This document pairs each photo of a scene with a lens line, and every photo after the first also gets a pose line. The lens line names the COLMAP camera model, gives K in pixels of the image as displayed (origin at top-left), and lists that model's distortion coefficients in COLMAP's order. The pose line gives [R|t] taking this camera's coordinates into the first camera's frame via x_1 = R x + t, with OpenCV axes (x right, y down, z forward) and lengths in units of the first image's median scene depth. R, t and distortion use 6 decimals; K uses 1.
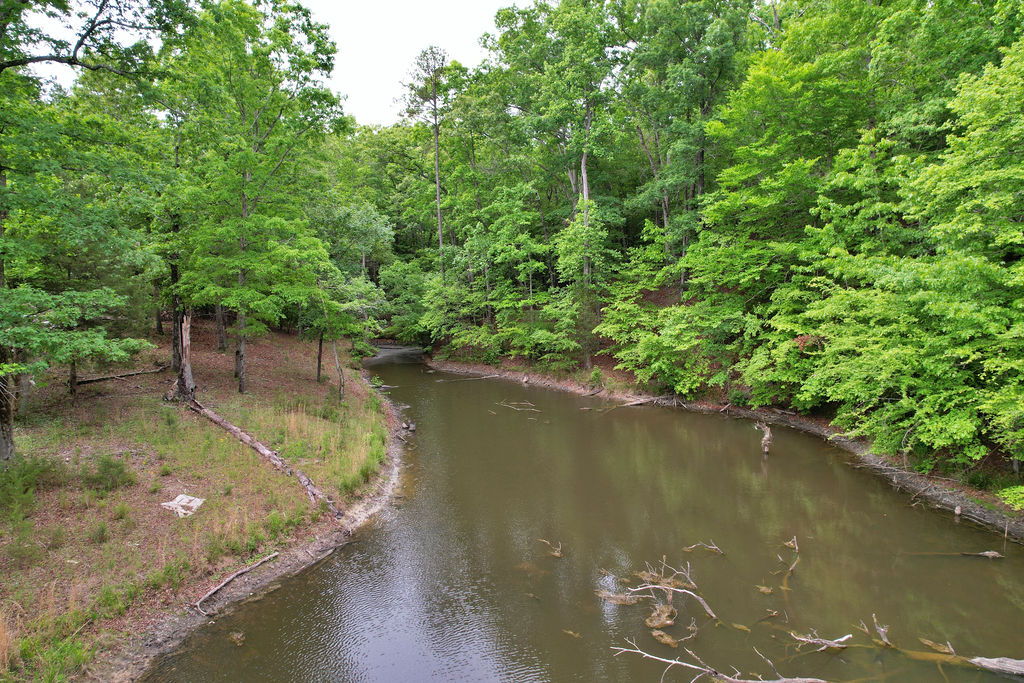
lens RADIAL K [[654.7, 0, 501.2], [0, 654.7, 318.0], [0, 0, 1]] dist [-0.058199, 0.042521]
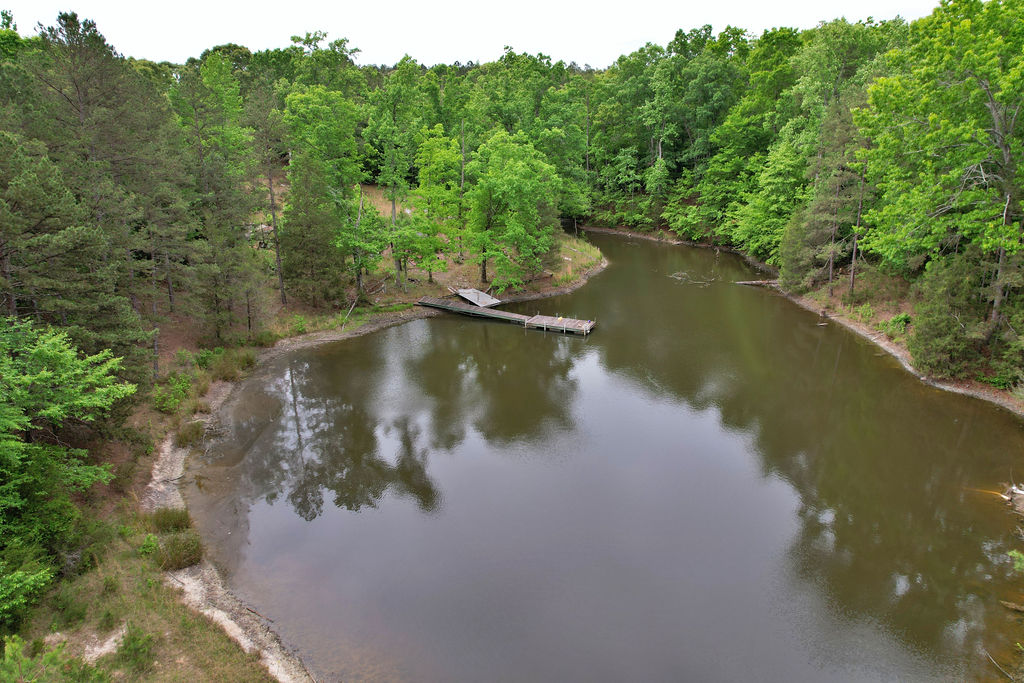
lens RADIAL K [[654.7, 0, 525.3], [0, 654.7, 321.0], [0, 0, 1]] dist [-0.058199, 0.042521]
pose [[0.999357, 0.018099, -0.030938, -0.277617], [-0.011545, 0.979683, 0.200220, -0.072618], [0.033933, -0.199734, 0.979262, -1.460956]]
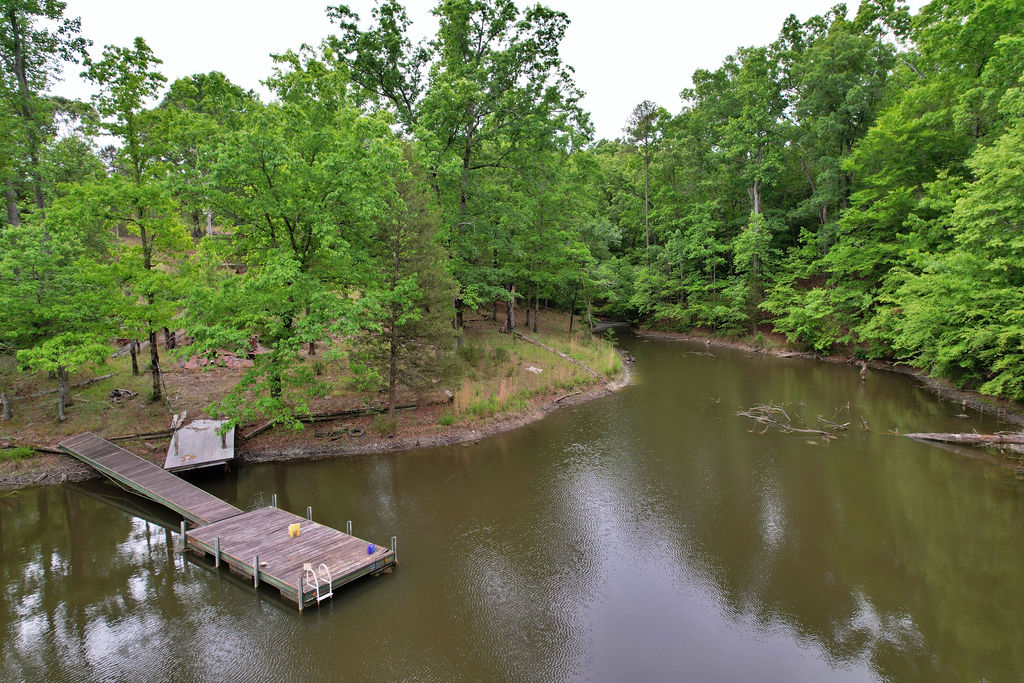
lens RADIAL K [[654.7, 0, 509.1], [0, 654.7, 339.1], [0, 0, 1]] dist [-0.058199, 0.042521]
pose [[0.963205, 0.032996, -0.266734, -0.001463], [-0.023578, 0.998983, 0.038436, 0.048552], [0.267731, -0.030733, 0.963003, -0.496904]]
